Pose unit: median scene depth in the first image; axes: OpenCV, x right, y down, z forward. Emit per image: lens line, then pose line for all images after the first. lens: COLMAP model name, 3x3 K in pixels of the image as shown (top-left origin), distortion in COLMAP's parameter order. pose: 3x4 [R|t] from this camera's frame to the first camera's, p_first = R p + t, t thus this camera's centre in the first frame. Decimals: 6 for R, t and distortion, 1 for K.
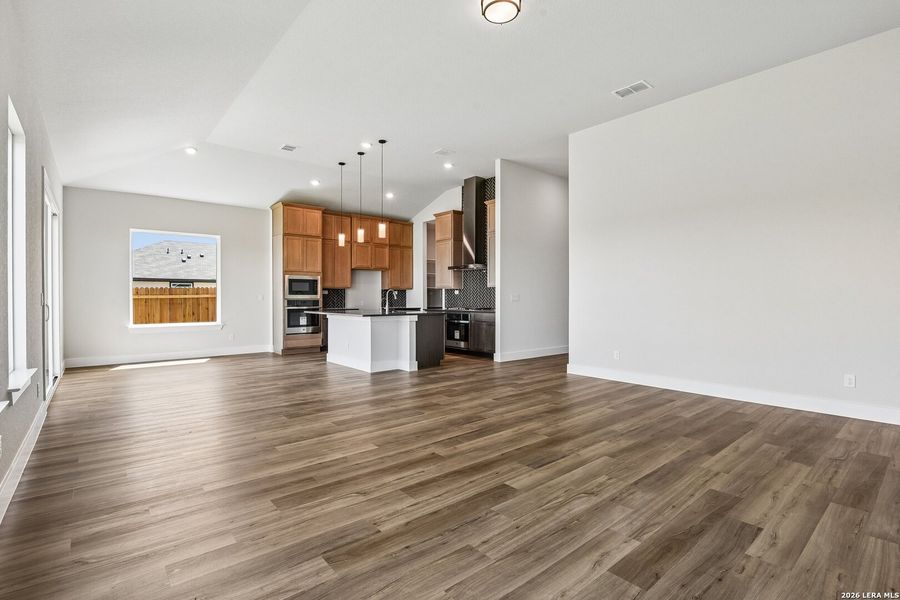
lens RADIAL K [[424.0, 0, 450.0], [0, 424.0, 300.0], [0, 0, 1]] dist [-0.016946, -0.000884]
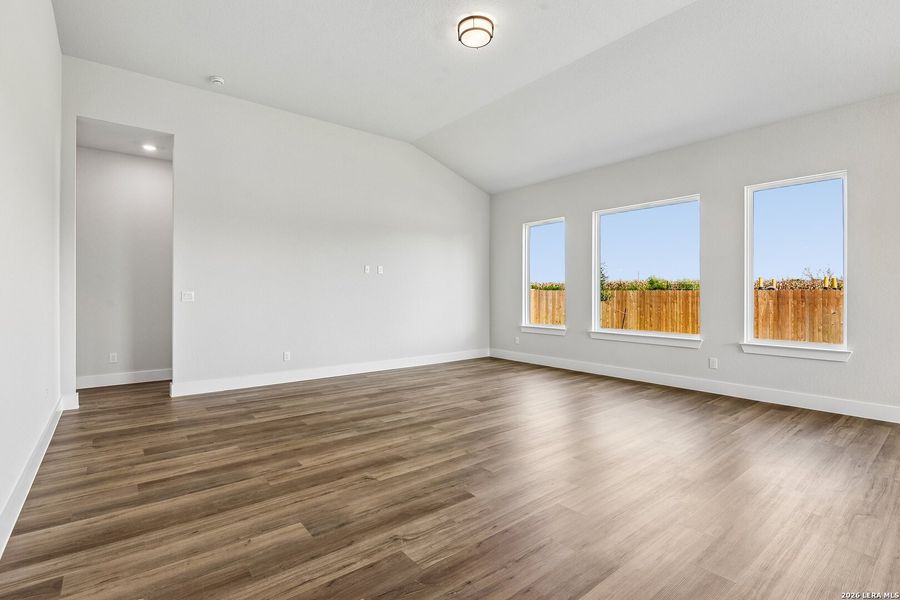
lens RADIAL K [[424.0, 0, 450.0], [0, 424.0, 300.0], [0, 0, 1]] dist [-0.016946, -0.000884]
pose [[-0.999646, 0.000534, 0.026614, 0.161847], [0.001095, 0.999777, 0.021067, -0.017803], [-0.026596, 0.021089, -0.999424, 2.130351]]
